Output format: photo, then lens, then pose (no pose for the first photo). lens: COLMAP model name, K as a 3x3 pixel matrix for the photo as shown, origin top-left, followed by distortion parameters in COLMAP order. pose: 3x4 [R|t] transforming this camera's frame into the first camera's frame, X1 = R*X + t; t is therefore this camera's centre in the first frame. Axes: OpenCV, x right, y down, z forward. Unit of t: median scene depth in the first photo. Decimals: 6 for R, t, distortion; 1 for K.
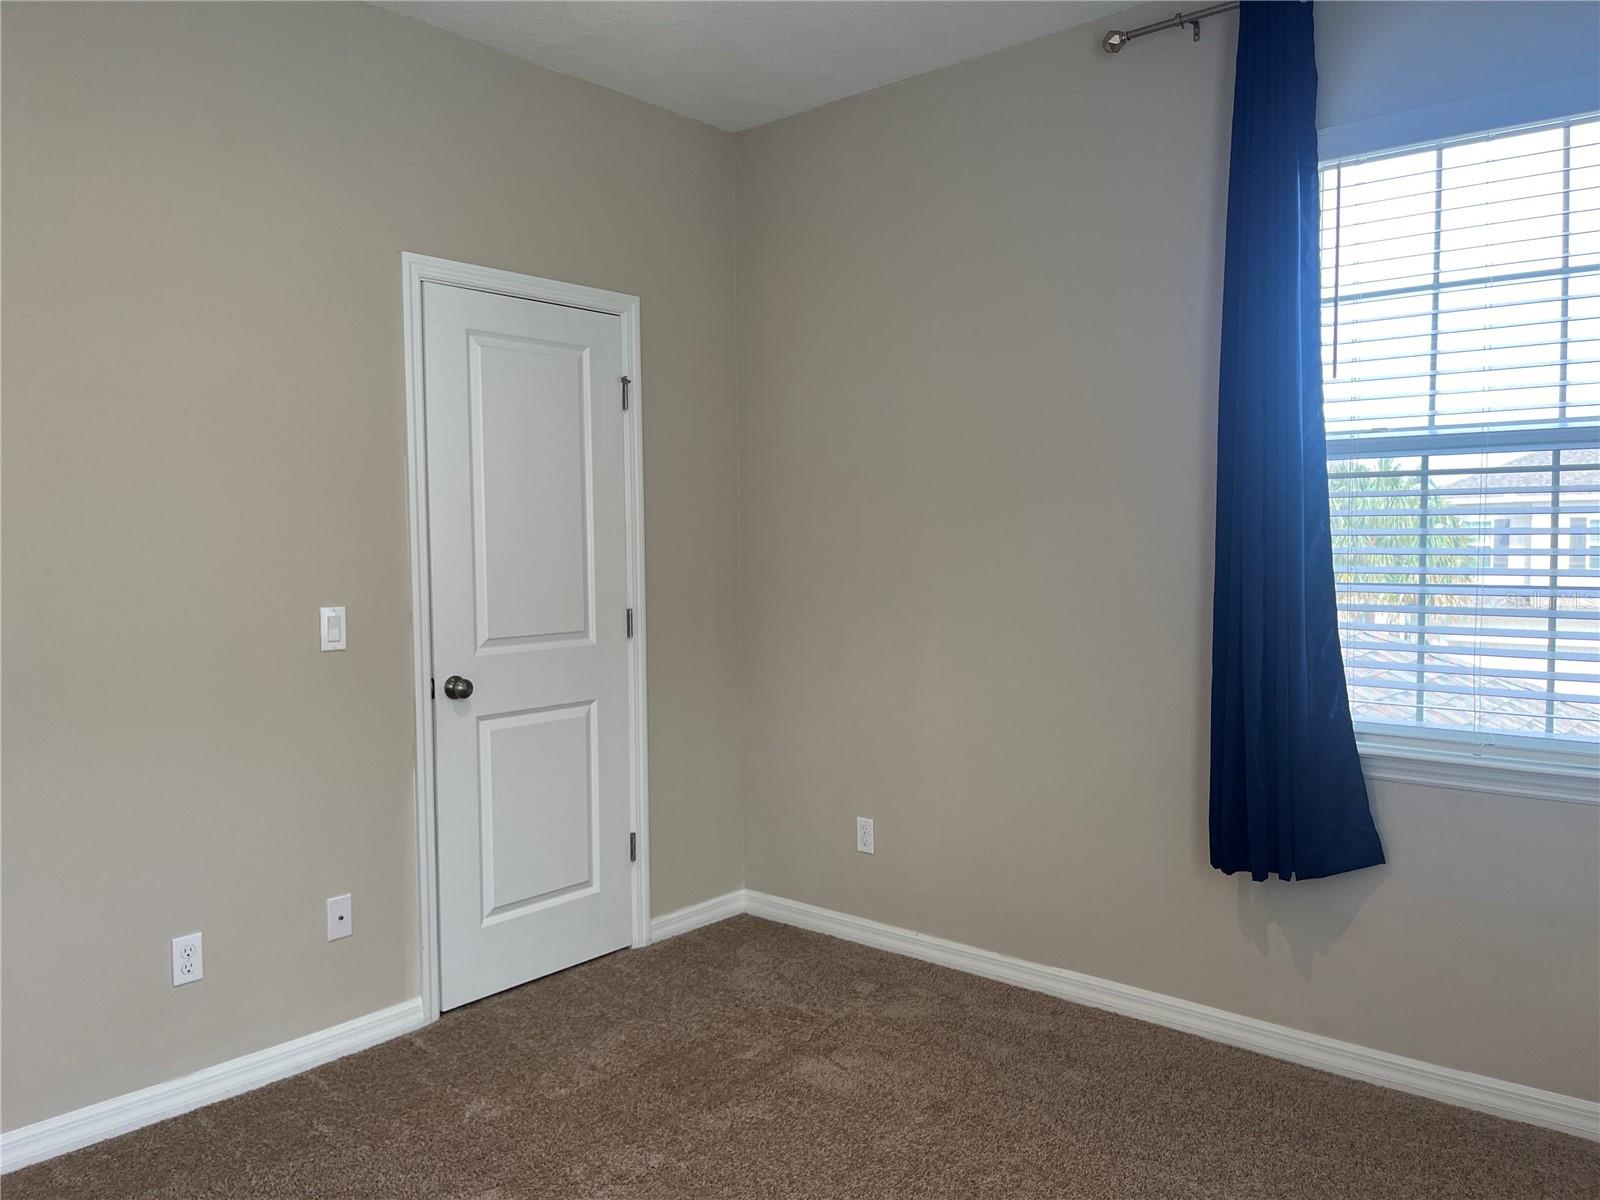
lens RADIAL K [[1227.2, 0, 793.8], [0, 1227.2, 611.0], [0, 0, 1]] dist [0.041007, -0.034743]
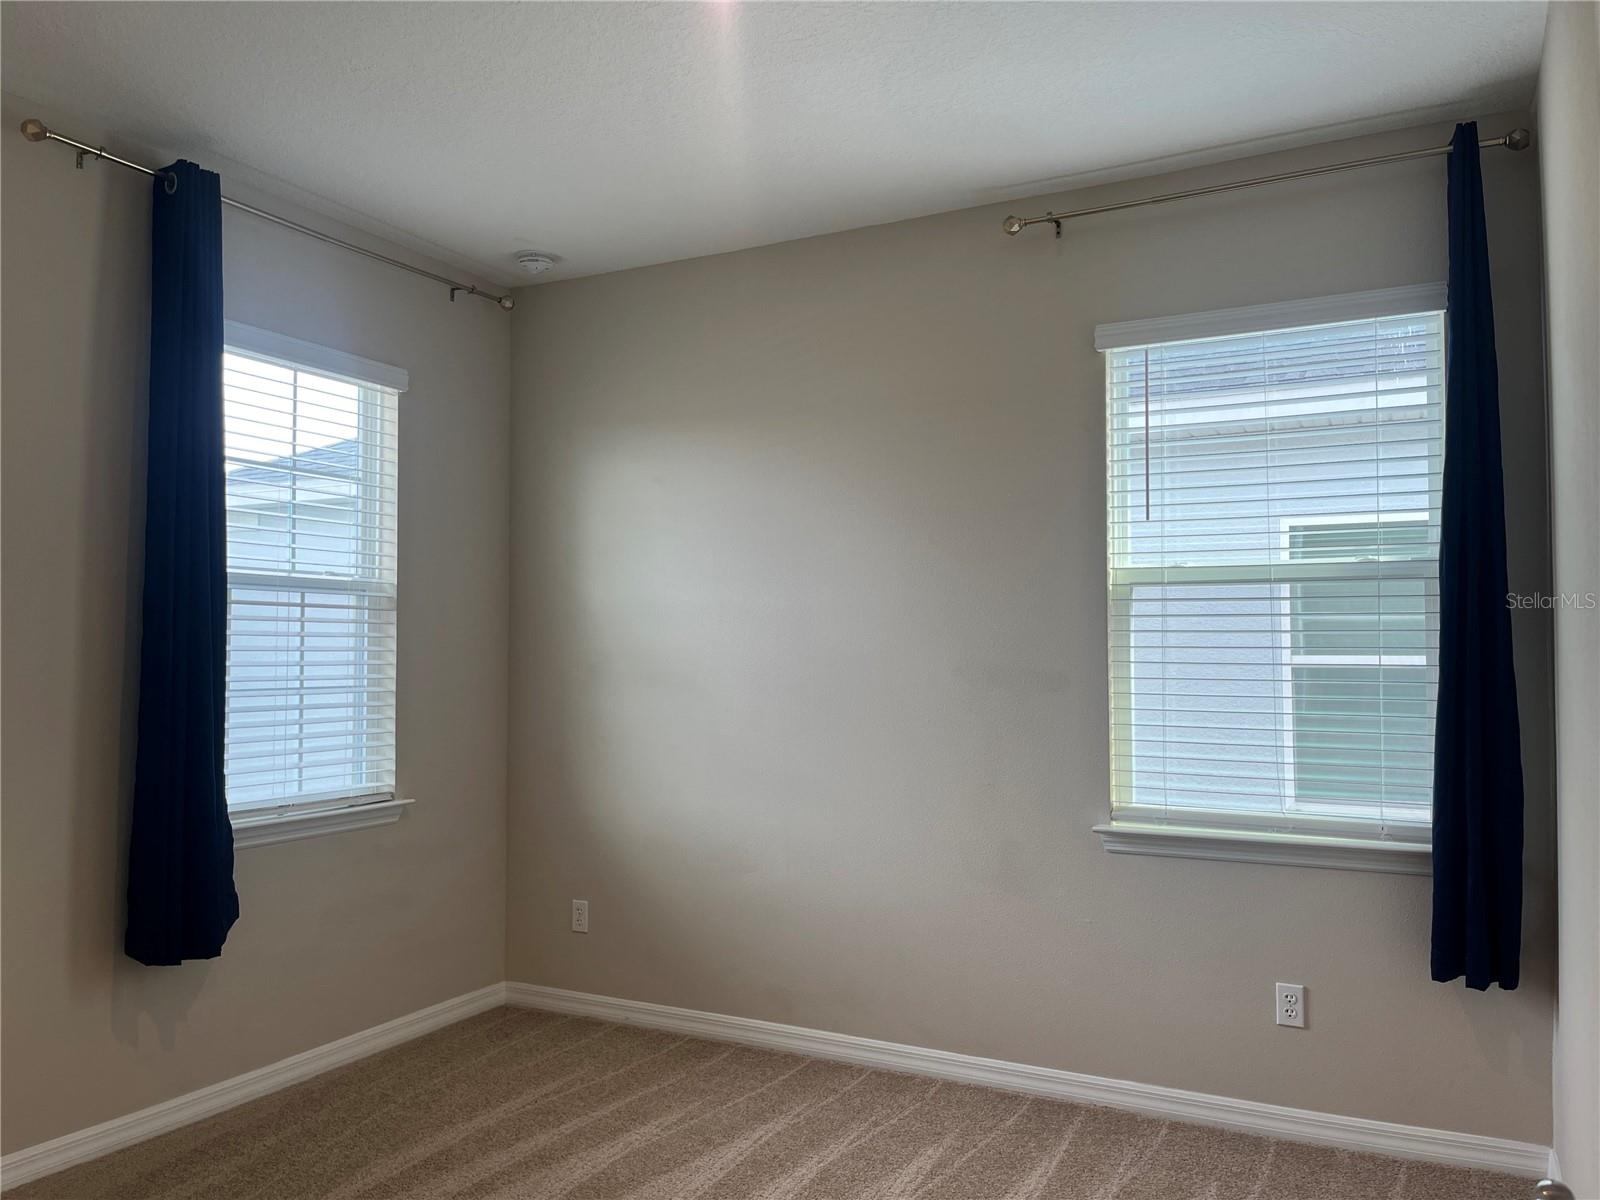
lens RADIAL K [[1227.2, 0, 791.9], [0, 1227.2, 594.1], [0, 0, 1]] dist [0.041007, -0.034743]
pose [[-0.222861, 0.048807, 0.973628, -0.890043], [0.051482, 0.997941, -0.038242, -0.043285], [-0.973490, 0.041601, -0.224915, 0.758278]]
